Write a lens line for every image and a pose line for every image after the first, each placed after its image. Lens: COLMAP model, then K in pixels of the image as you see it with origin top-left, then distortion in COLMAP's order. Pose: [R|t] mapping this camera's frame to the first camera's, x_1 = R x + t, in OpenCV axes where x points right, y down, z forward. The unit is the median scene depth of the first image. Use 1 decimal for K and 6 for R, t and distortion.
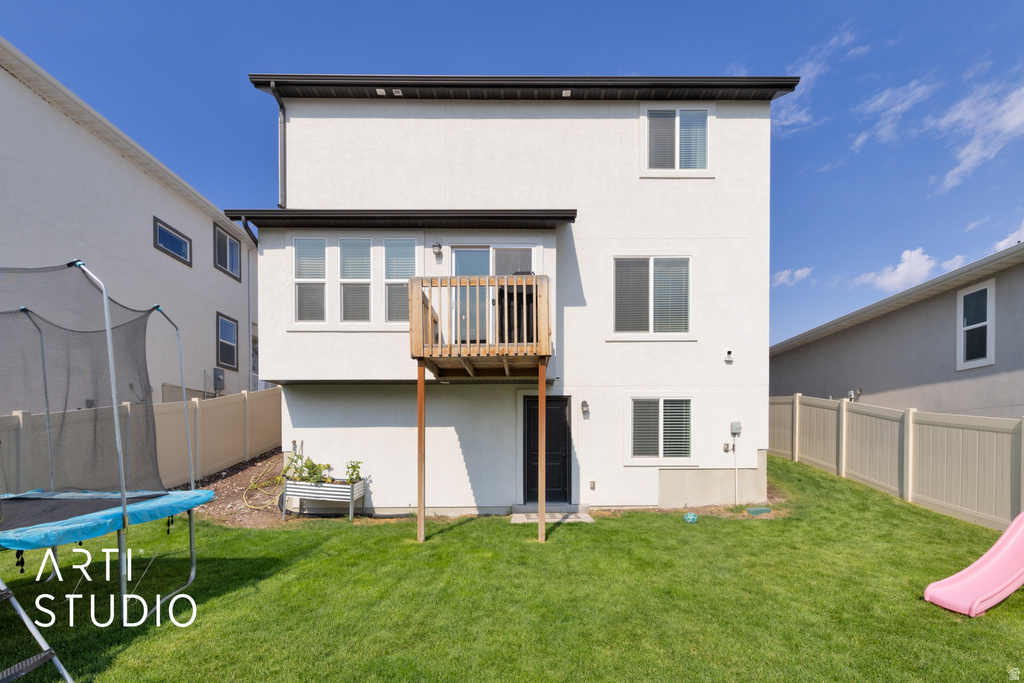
lens RADIAL K [[470.8, 0, 512.0], [0, 470.8, 362.7], [0, 0, 1]] dist [0.005937, -0.000069]
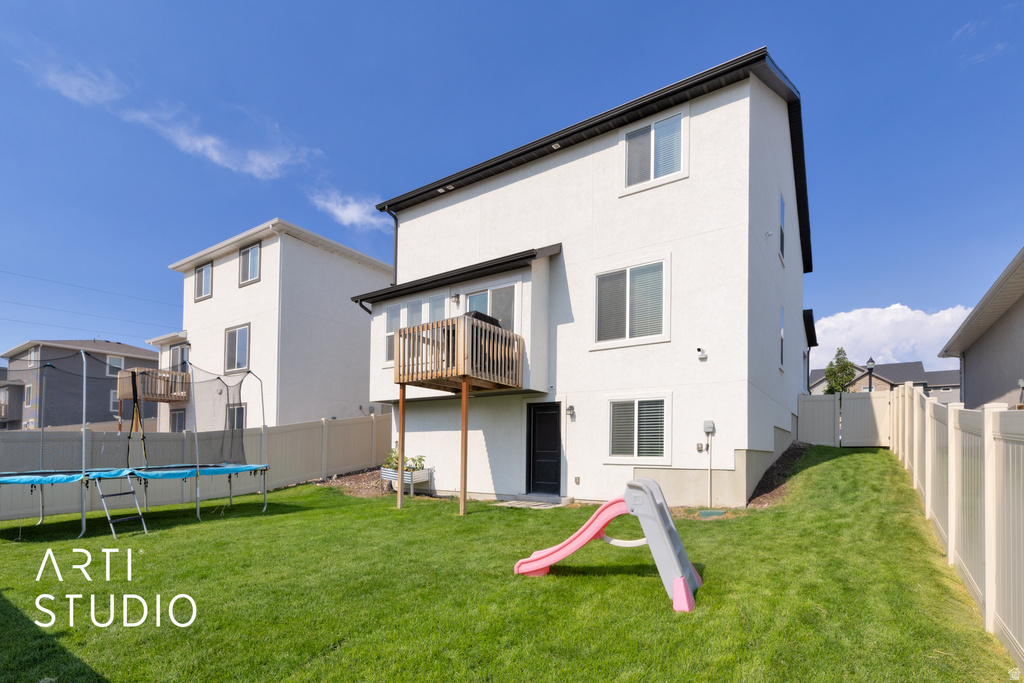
lens RADIAL K [[459.2, 0, 516.1], [0, 459.2, 338.5], [0, 0, 1]] dist [0.007343, -0.000235]
pose [[0.834557, -0.122148, -0.537209, 0.671521], [0.084909, 0.991978, -0.093645, 0.012804], [0.544338, 0.032538, 0.838234, -0.014950]]
